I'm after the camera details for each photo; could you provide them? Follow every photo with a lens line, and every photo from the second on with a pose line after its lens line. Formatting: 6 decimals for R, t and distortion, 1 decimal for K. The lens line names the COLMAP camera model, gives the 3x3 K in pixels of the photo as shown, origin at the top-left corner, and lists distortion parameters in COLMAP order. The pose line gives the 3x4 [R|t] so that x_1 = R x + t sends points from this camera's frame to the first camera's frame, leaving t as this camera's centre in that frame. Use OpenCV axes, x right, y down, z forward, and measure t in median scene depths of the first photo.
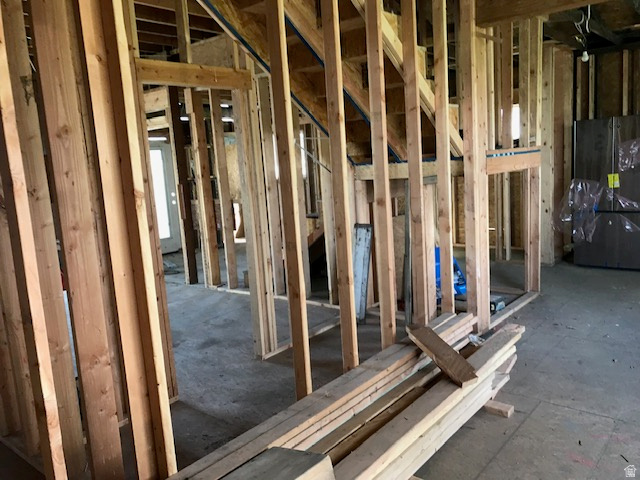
lens RADIAL K [[543.5, 0, 320.0], [0, 543.5, 240.0], [0, 0, 1]] dist [0.060654, 0.008600]
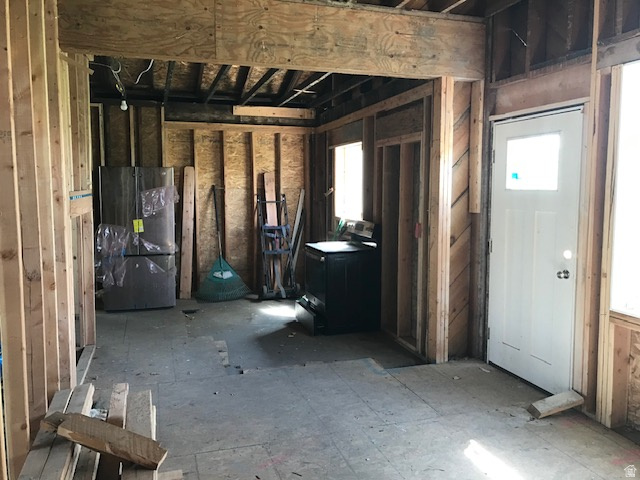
lens RADIAL K [[543.5, 0, 320.0], [0, 543.5, 240.0], [0, 0, 1]] dist [0.060654, 0.008600]
pose [[0.533063, -0.022073, 0.845787, -0.192118], [0.088418, 0.995639, -0.029743, -0.022045], [-0.841443, 0.090638, 0.532690, 0.180158]]
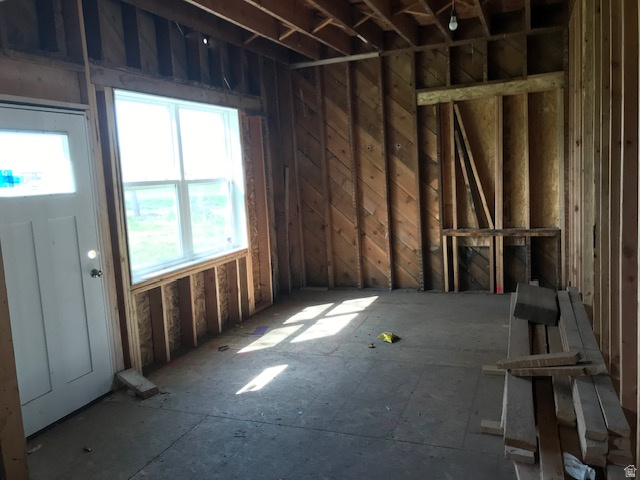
lens RADIAL K [[543.5, 0, 320.0], [0, 543.5, 240.0], [0, 0, 1]] dist [0.060654, 0.008600]
pose [[-0.937057, 0.159296, -0.310723, 0.450969], [0.068754, 0.956628, 0.283082, -0.183387], [0.342341, 0.243901, -0.907367, 0.969625]]
